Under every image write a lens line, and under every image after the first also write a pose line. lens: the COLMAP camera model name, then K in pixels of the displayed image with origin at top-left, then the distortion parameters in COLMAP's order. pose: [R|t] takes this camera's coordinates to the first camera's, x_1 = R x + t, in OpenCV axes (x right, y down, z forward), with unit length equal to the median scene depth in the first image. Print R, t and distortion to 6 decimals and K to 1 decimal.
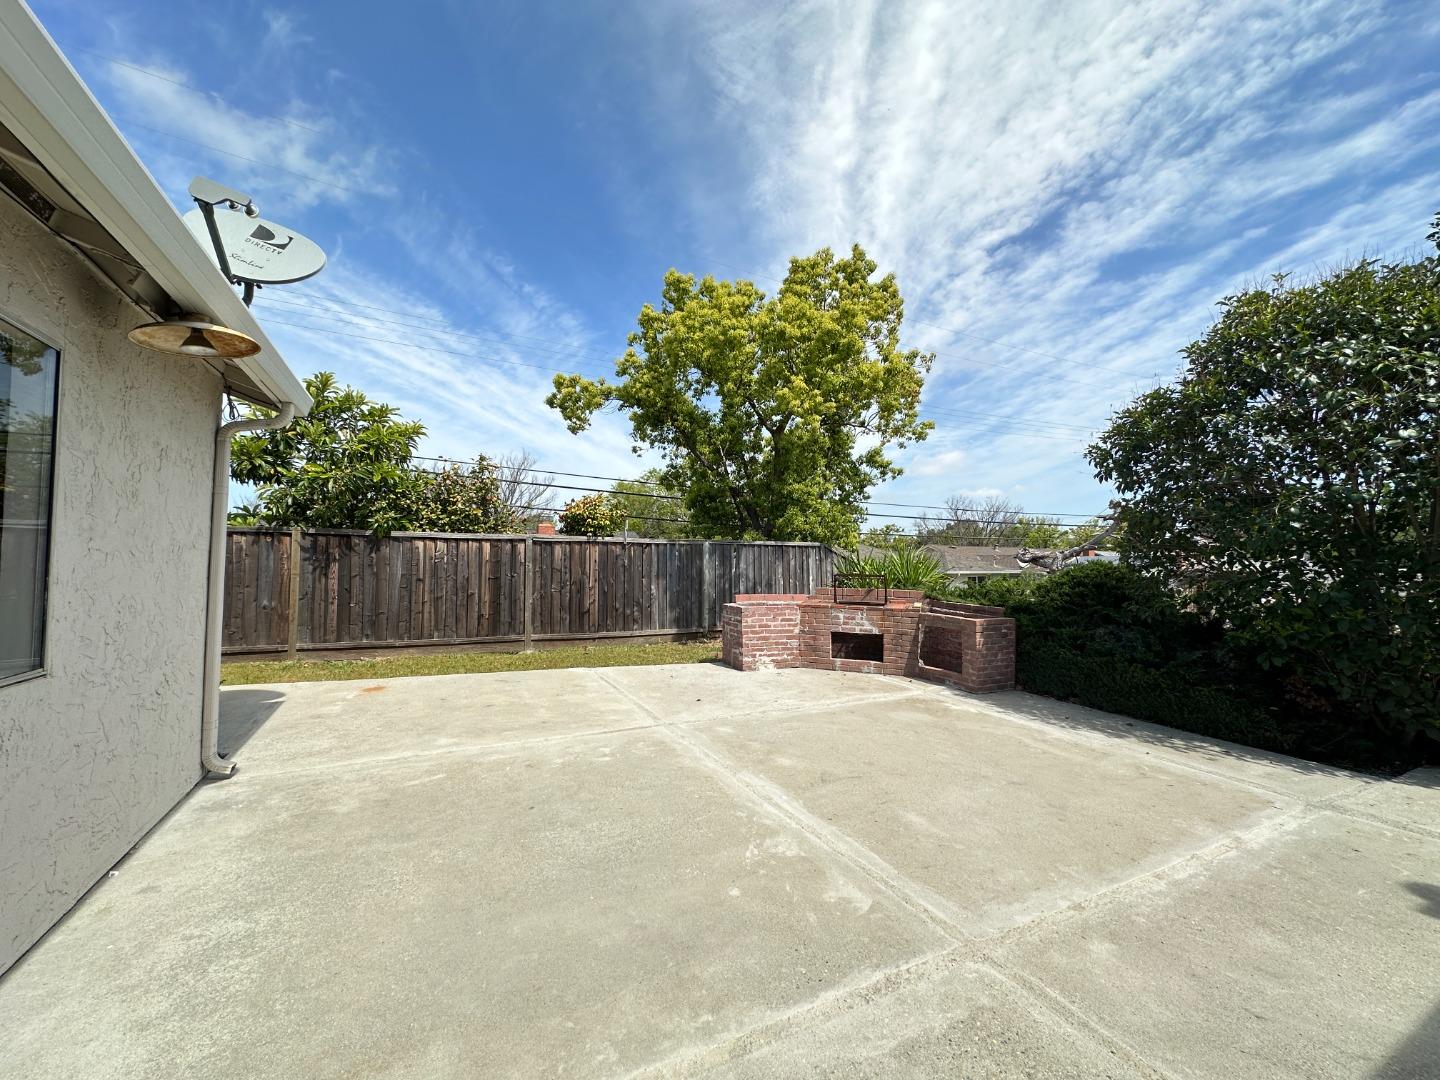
lens RADIAL K [[570.6, 0, 720.2], [0, 570.6, 532.1], [0, 0, 1]] dist [-0.010145, 0.001429]
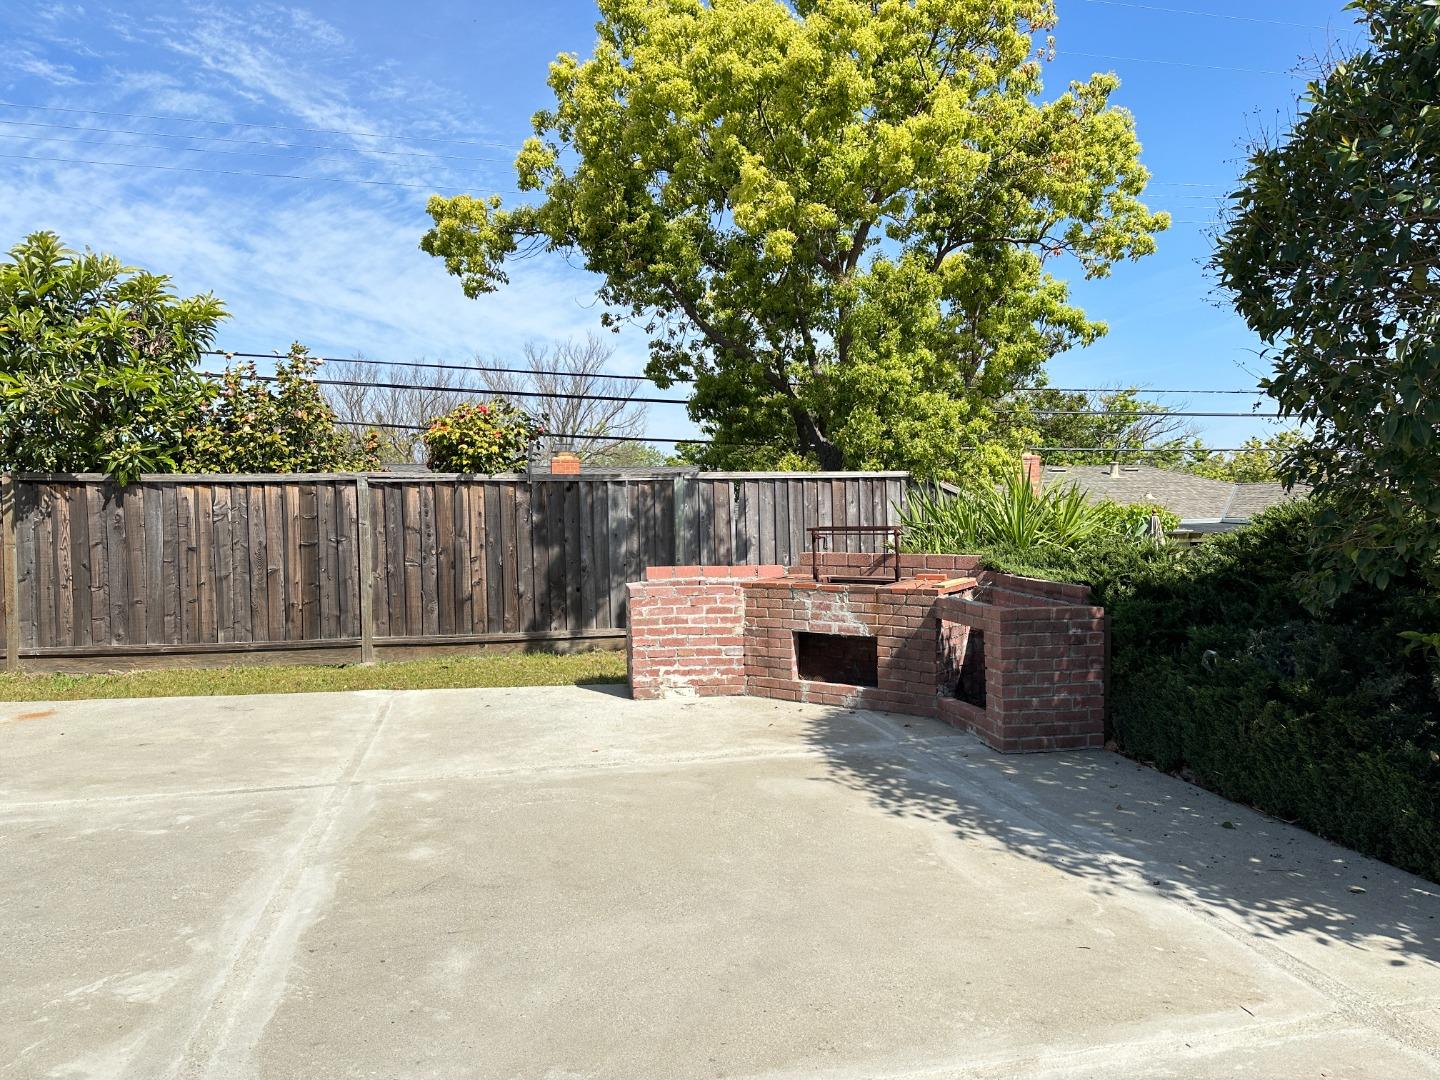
lens RADIAL K [[995.9, 0, 726.1], [0, 995.9, 537.6], [0, 0, 1]] dist [0.025353, -0.038288]
pose [[0.972053, -0.017467, -0.234109, 0.319740], [0.034785, 0.996937, 0.070051, 0.013815], [0.232168, -0.076237, 0.969683, 0.059889]]
